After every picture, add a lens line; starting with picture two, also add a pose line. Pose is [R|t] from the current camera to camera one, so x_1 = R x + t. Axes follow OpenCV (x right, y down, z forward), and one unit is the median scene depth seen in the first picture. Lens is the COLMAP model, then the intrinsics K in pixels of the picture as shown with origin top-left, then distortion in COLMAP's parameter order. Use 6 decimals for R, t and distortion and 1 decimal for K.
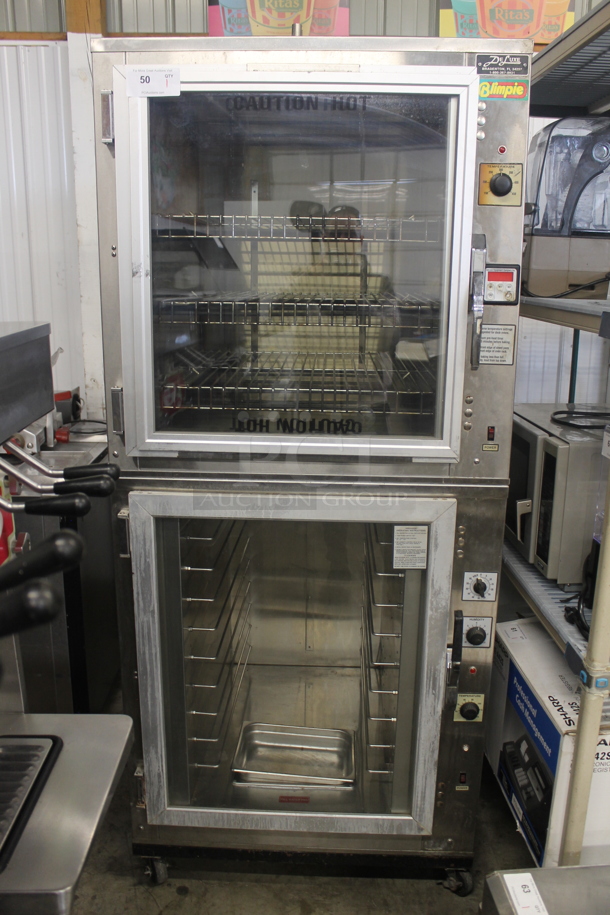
lens RADIAL K [[777.5, 0, 315.8], [0, 777.5, 455.6], [0, 0, 1]] dist [-0.174555, 0.136055]
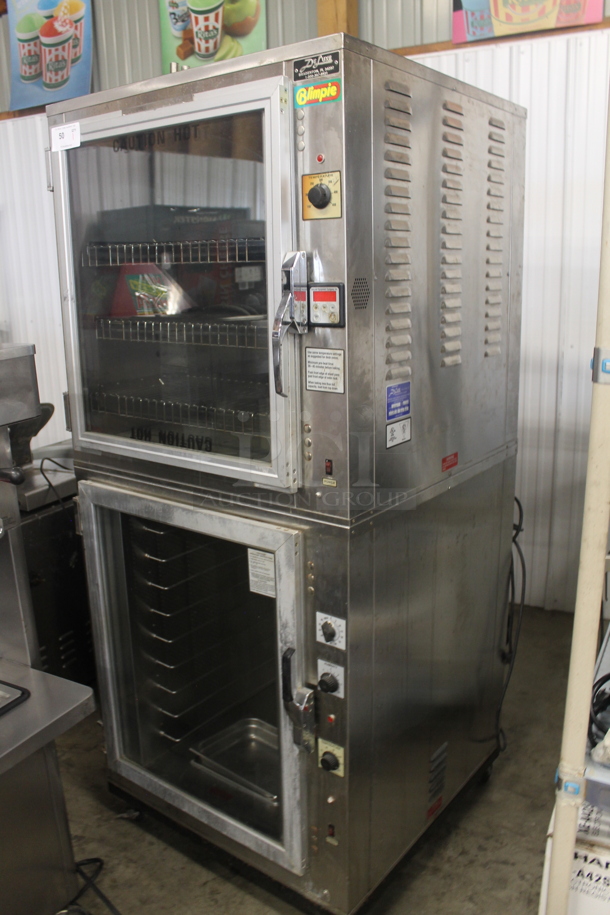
lens RADIAL K [[777.5, 0, 315.8], [0, 777.5, 455.6], [0, 0, 1]] dist [-0.174555, 0.136055]
pose [[0.825727, 0.108668, -0.553504, 0.700671], [-0.109881, 0.993457, 0.031121, -0.066942], [0.553264, 0.035122, 0.832265, 0.213936]]
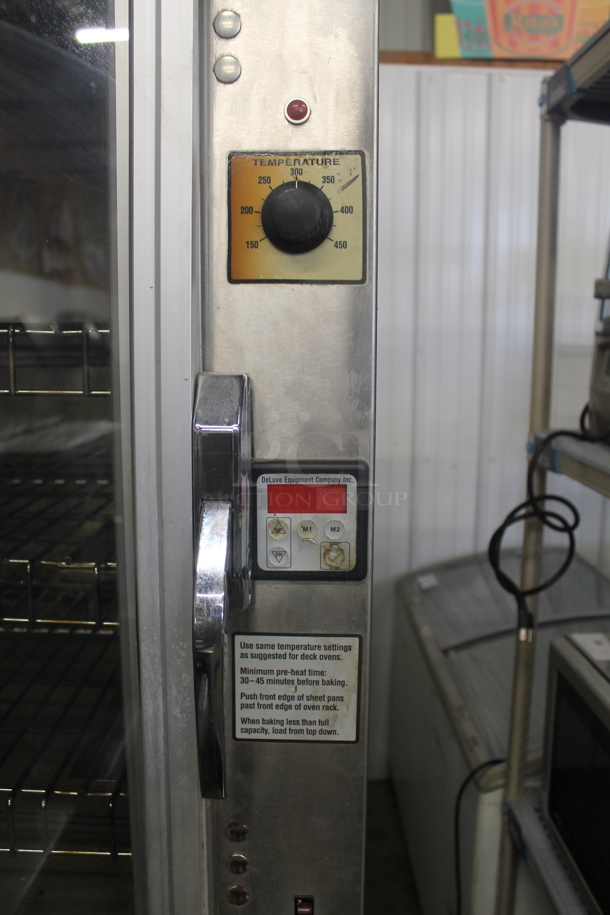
lens RADIAL K [[777.5, 0, 315.8], [0, 777.5, 455.6], [0, 0, 1]] dist [-0.174555, 0.136055]
pose [[0.999507, -0.007522, 0.030494, 0.216158], [0.010046, 0.996459, -0.083483, -0.206464], [-0.029758, 0.083748, 0.996043, 0.612937]]
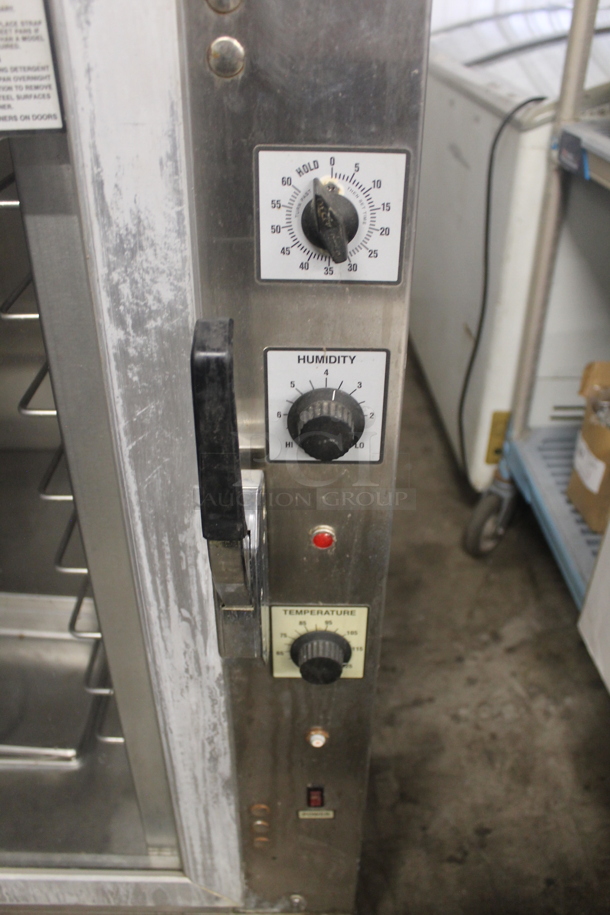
lens RADIAL K [[777.5, 0, 315.8], [0, 777.5, 455.6], [0, 0, 1]] dist [-0.174555, 0.136055]
pose [[0.998720, -0.028672, 0.041665, 0.200806], [0.012983, 0.941516, 0.336719, 0.162787], [-0.048882, -0.335747, 0.940683, 0.773115]]
